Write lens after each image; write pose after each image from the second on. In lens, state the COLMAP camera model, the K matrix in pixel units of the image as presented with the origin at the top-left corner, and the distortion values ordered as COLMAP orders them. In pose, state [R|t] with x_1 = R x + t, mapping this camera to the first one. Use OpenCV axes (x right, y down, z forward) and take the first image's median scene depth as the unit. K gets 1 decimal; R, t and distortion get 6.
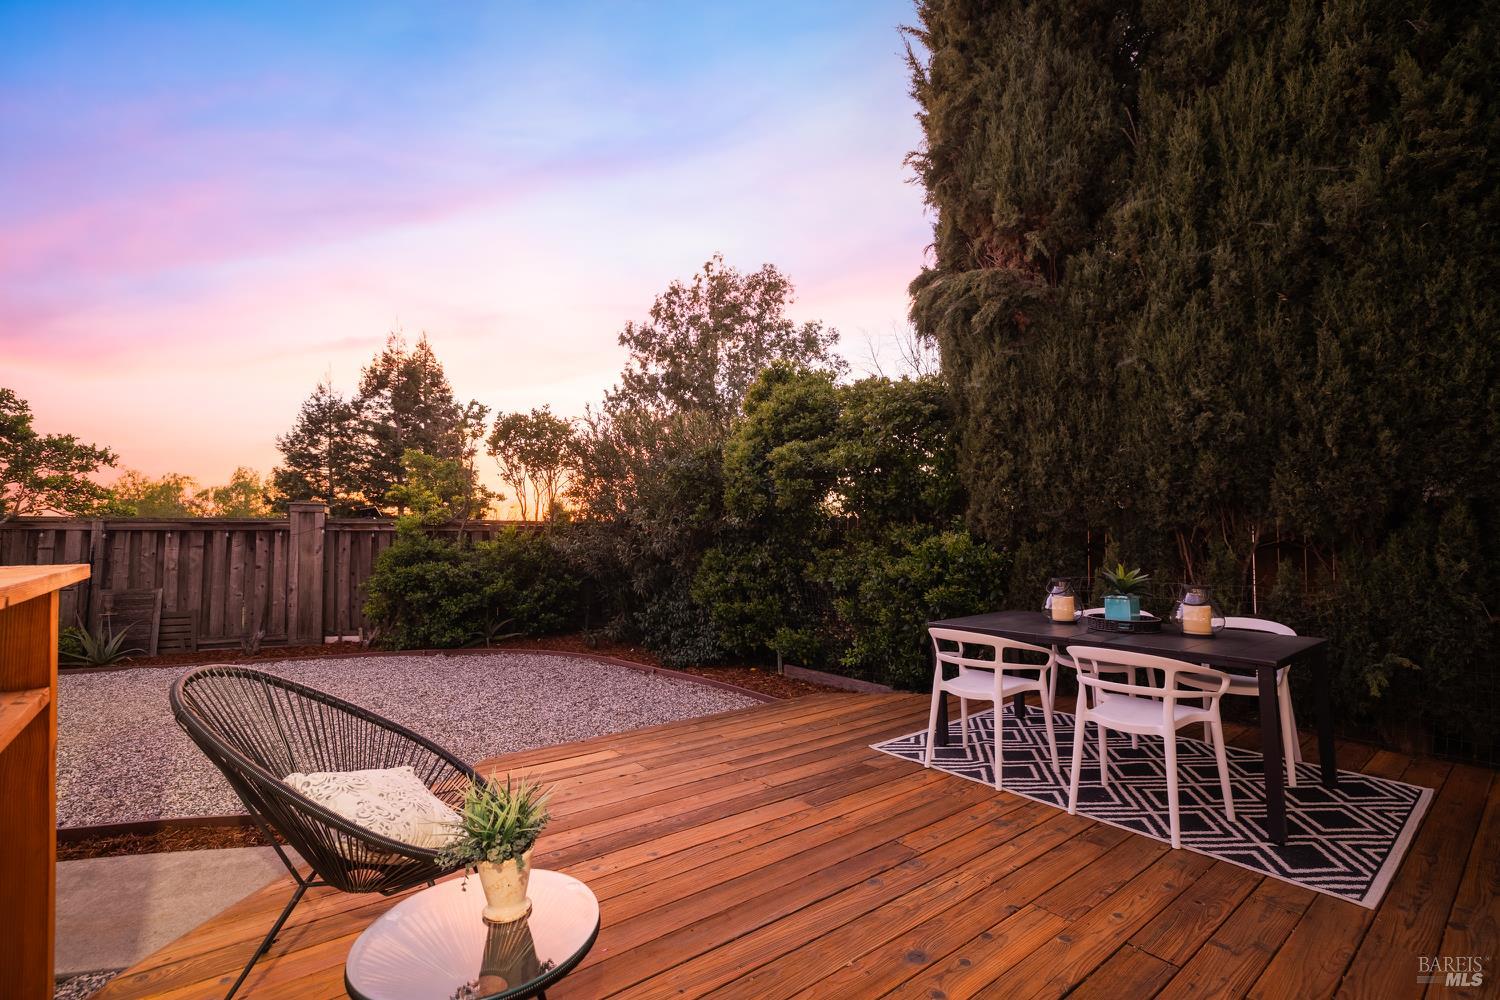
lens RADIAL K [[655.4, 0, 771.9], [0, 655.4, 522.3], [0, 0, 1]] dist [-0.002627, 0.007507]
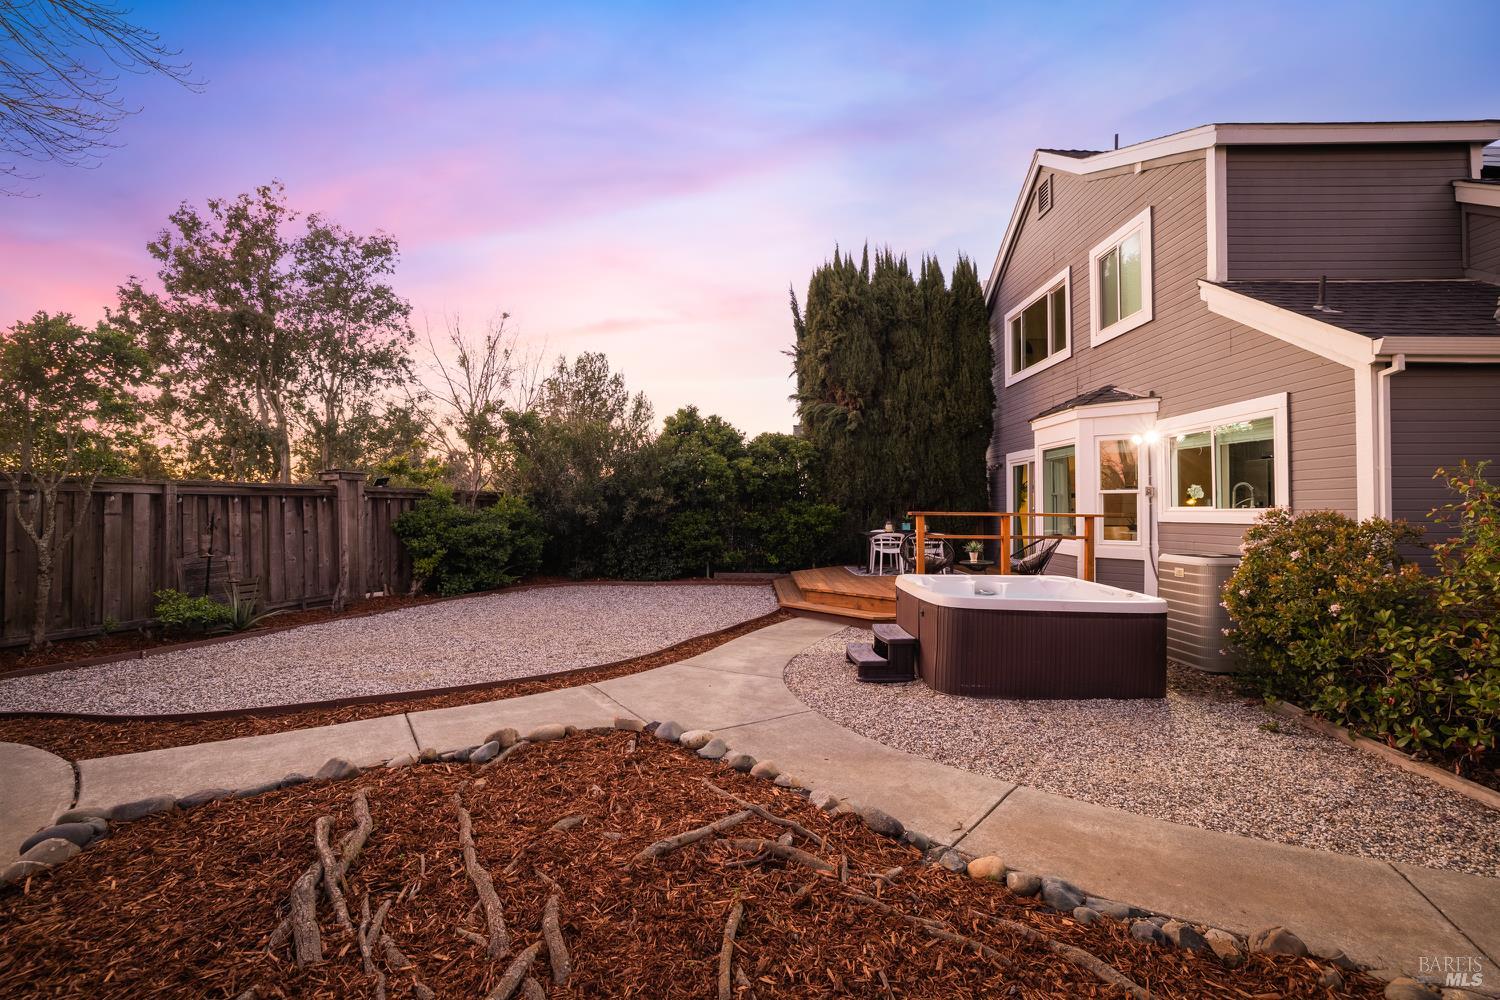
lens RADIAL K [[655.4, 0, 771.9], [0, 655.4, 522.3], [0, 0, 1]] dist [-0.002627, 0.007507]
pose [[0.582423, -0.015425, 0.812740, -2.202611], [-0.024262, 0.999045, 0.036347, -0.004140], [-0.812524, -0.040888, 0.581492, -0.365632]]
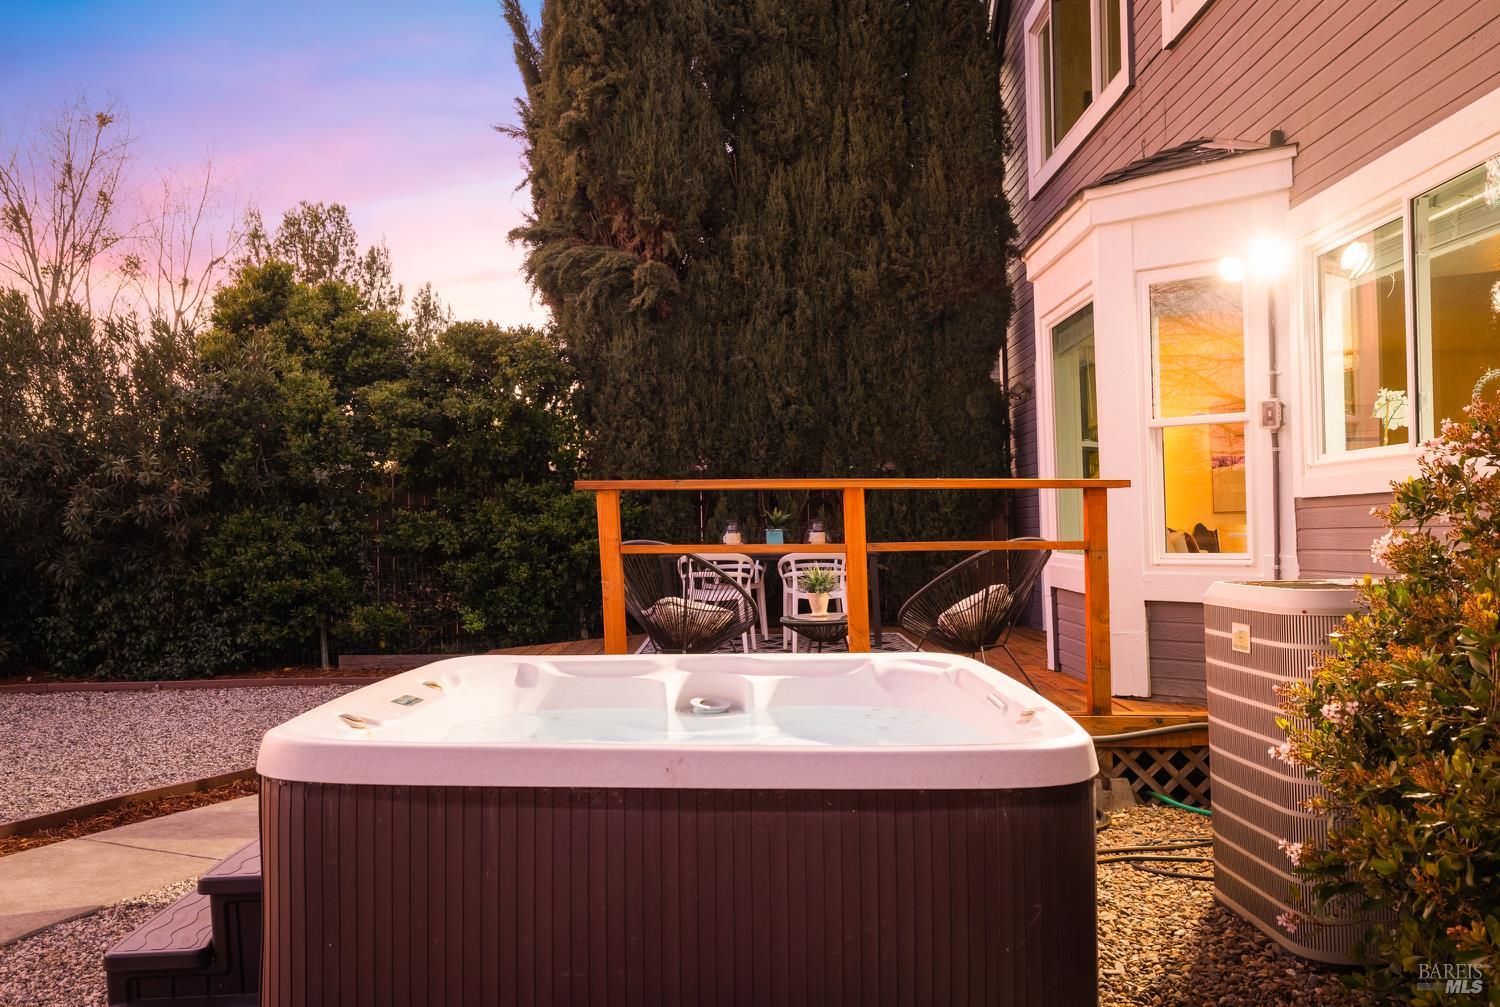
lens RADIAL K [[1209.3, 0, 795.6], [0, 1209.3, 583.5], [0, 0, 1]] dist [0.054005, 0.007629]
pose [[0.600727, -0.046395, 0.798107, -1.283714], [-0.003623, 0.998146, 0.060751, 0.054436], [-0.799446, -0.039387, 0.599445, -0.533276]]
